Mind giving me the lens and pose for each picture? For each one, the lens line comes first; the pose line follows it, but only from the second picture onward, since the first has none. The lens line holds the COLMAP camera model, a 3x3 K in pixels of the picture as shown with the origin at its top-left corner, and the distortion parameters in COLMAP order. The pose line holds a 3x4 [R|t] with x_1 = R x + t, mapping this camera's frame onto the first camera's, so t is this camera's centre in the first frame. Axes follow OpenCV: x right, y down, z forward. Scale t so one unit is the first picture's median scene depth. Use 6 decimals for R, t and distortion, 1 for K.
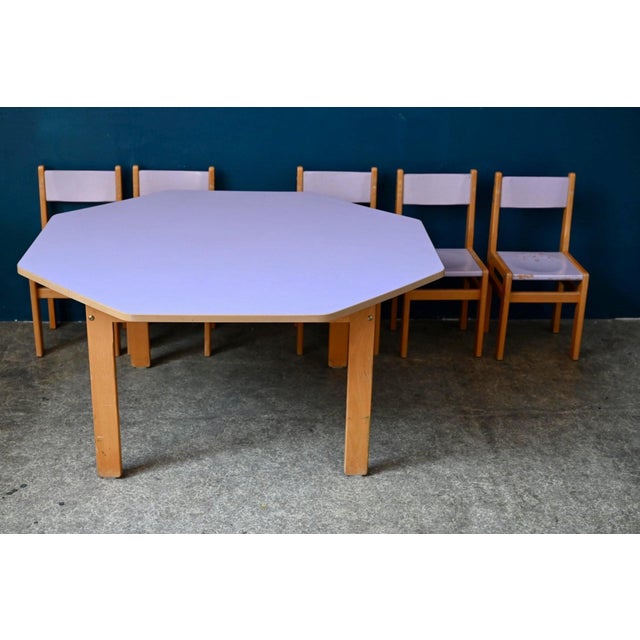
lens RADIAL K [[918.0, 0, 312.6], [0, 918.0, 343.1], [0, 0, 1]] dist [-0.017566, 0.000000]
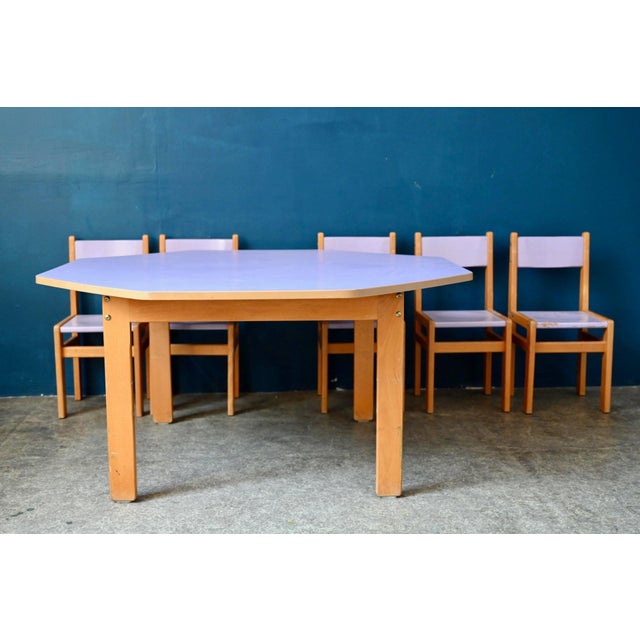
lens RADIAL K [[826.6, 0, 308.8], [0, 826.6, 343.9], [0, 0, 1]] dist [-0.012931, 0.000000]
pose [[0.999419, -0.023983, -0.024204, -0.008637], [0.018037, 0.975029, -0.221344, 0.156537], [0.028908, 0.220779, 0.974895, 0.136271]]
